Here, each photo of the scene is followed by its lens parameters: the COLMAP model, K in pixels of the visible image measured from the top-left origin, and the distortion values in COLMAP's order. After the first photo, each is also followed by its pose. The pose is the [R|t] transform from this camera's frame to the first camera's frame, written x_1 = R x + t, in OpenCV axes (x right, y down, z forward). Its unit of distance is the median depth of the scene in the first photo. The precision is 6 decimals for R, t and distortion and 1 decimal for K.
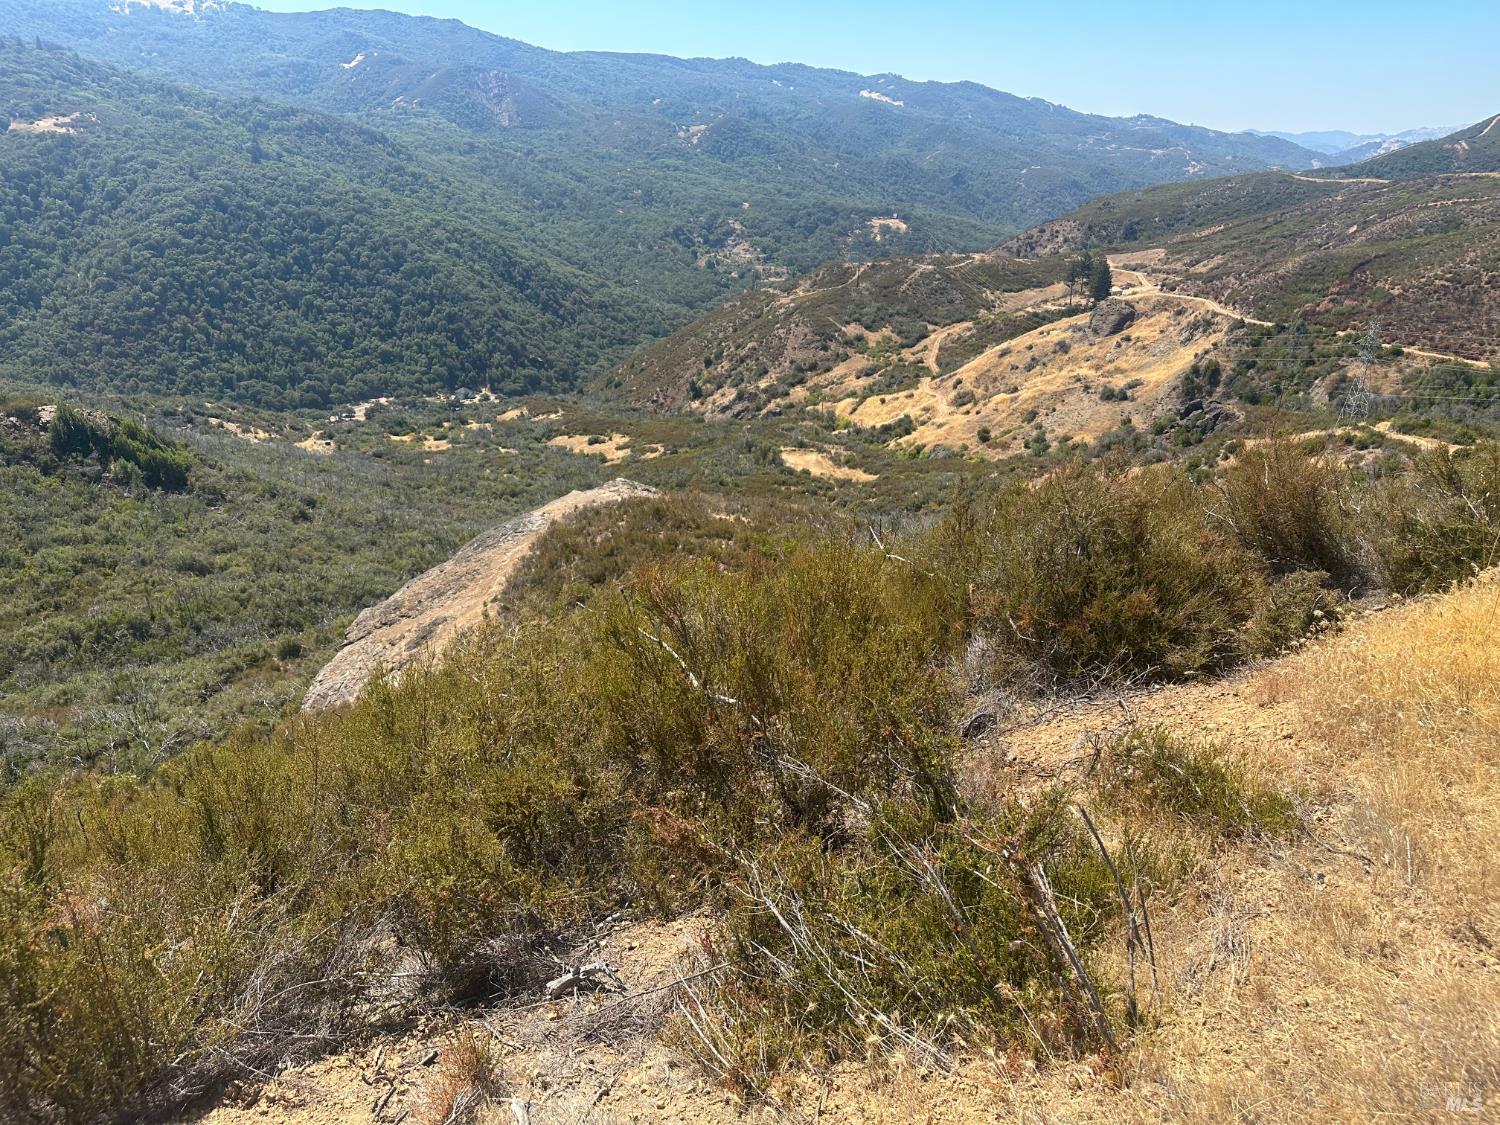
lens RADIAL K [[1058.8, 0, 742.8], [0, 1058.8, 553.6], [0, 0, 1]] dist [0.022829, -0.026501]
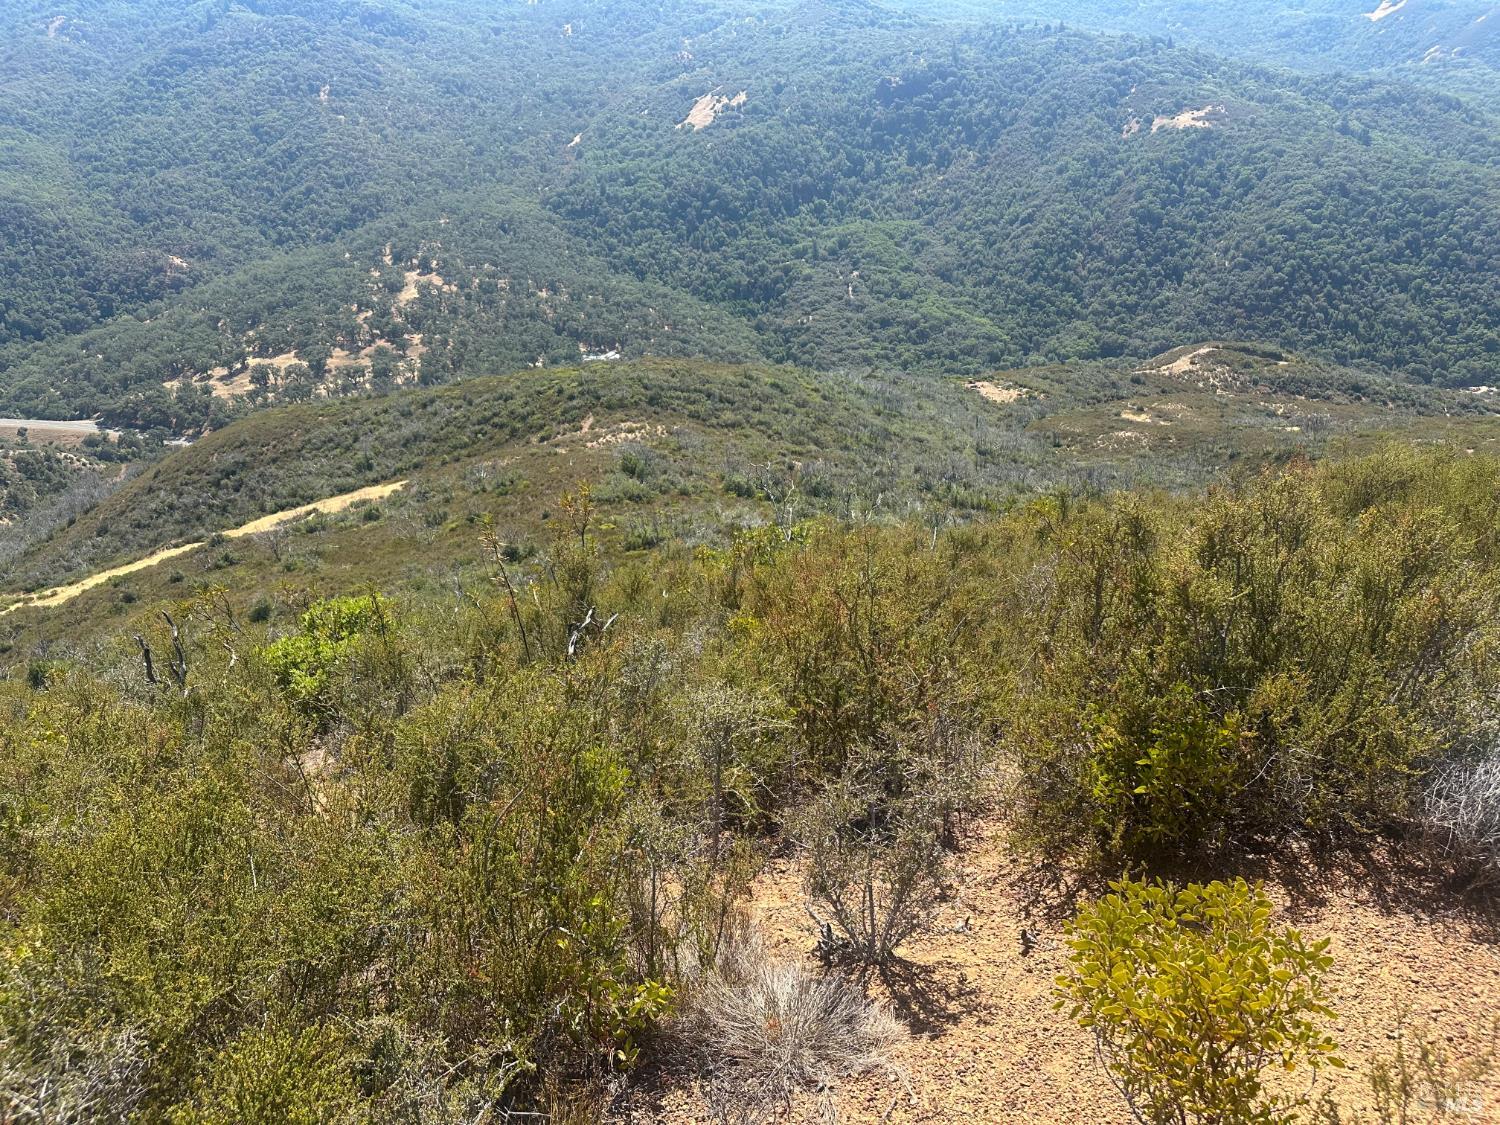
lens RADIAL K [[1058.8, 0, 756.1], [0, 1058.8, 560.7], [0, 0, 1]] dist [0.022829, -0.026501]
pose [[0.734811, 0.219406, -0.641805, -0.156861], [-0.185030, 0.975189, 0.121533, 0.019257], [0.652547, 0.029450, 0.757176, -0.205181]]
